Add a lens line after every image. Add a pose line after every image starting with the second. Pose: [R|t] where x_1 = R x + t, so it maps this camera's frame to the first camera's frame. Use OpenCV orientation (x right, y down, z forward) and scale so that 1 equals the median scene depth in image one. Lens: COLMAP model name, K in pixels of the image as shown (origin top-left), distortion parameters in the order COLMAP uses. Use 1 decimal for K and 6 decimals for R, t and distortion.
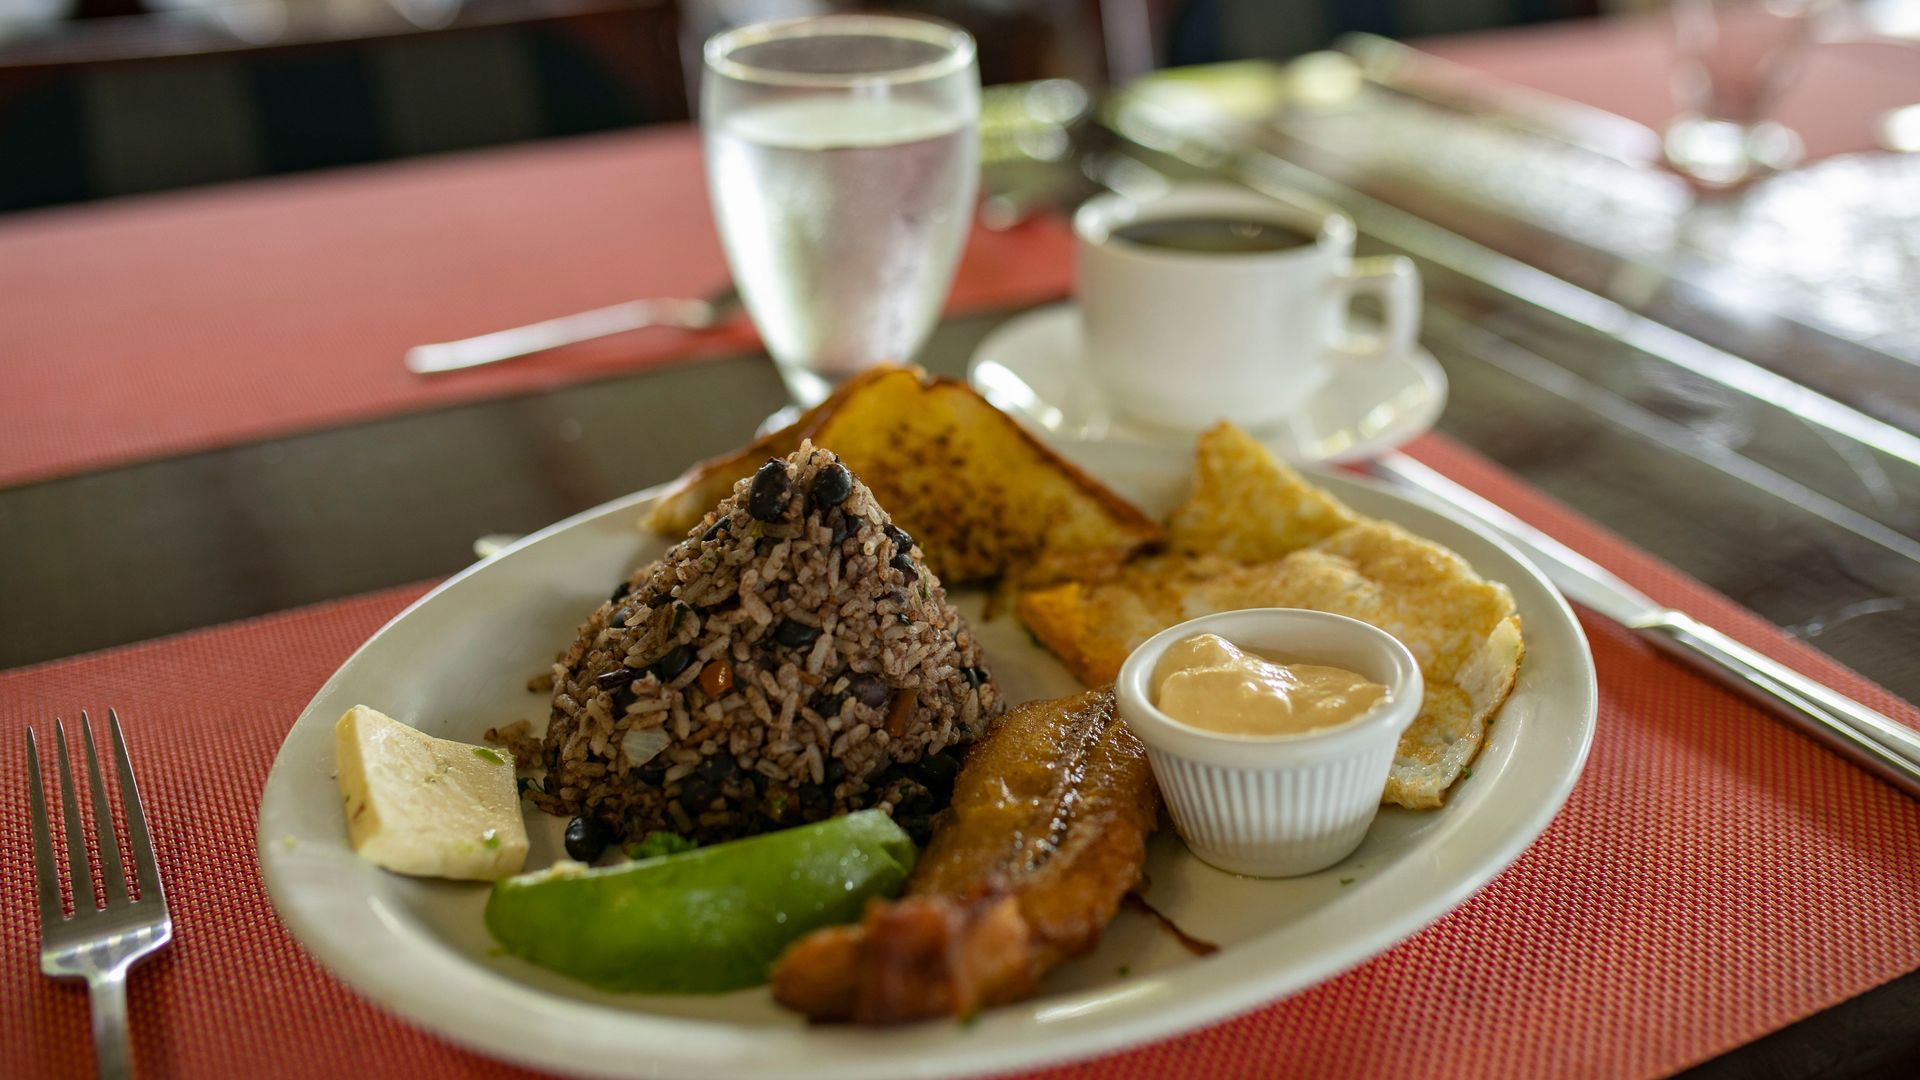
lens RADIAL K [[1923.3, 0, 960.0], [0, 1923.3, 540.0], [0, 0, 1]] dist [-0.044227, 0.020801]
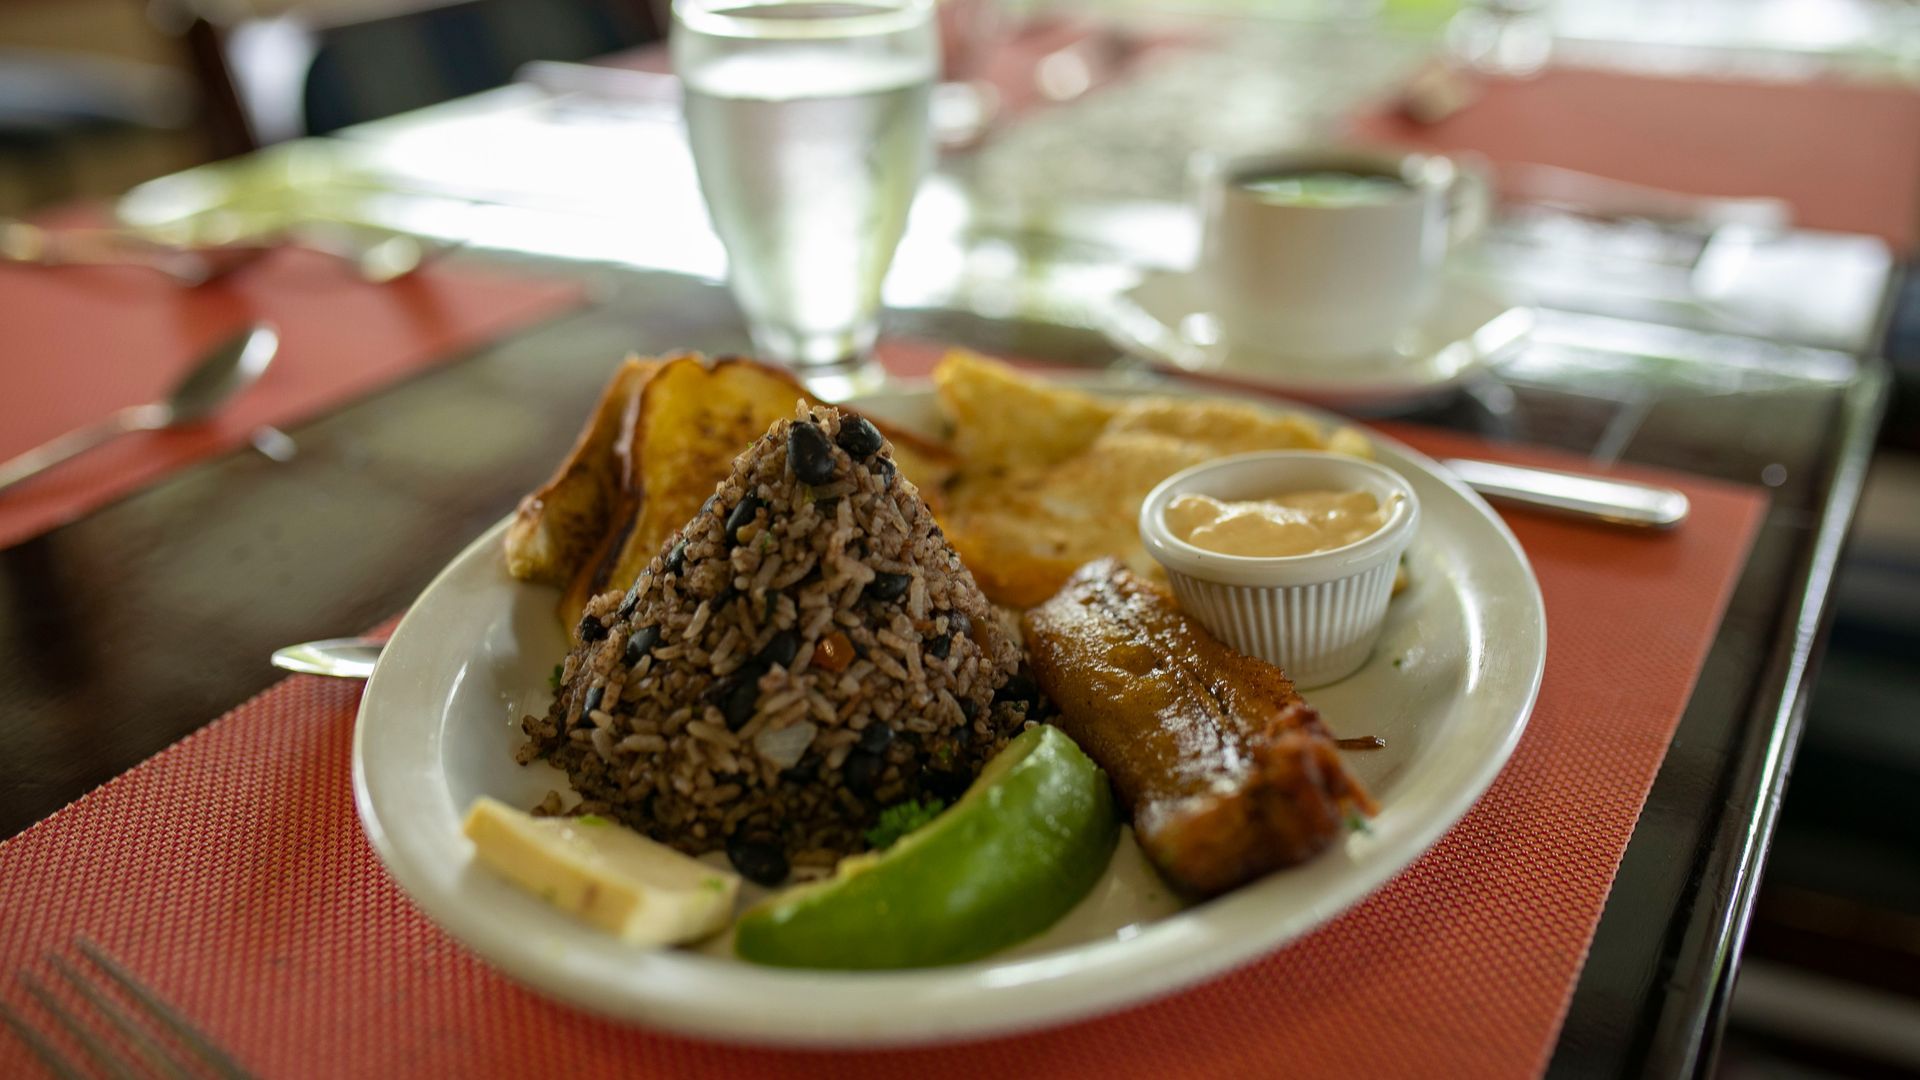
lens RADIAL K [[1923.3, 0, 960.0], [0, 1923.3, 540.0], [0, 0, 1]] dist [-0.044227, 0.020801]
pose [[0.789782, -0.230550, 0.568411, -0.599045], [0.258758, 0.965411, 0.032042, 0.004938], [-0.556137, 0.121775, 0.822121, 0.187228]]
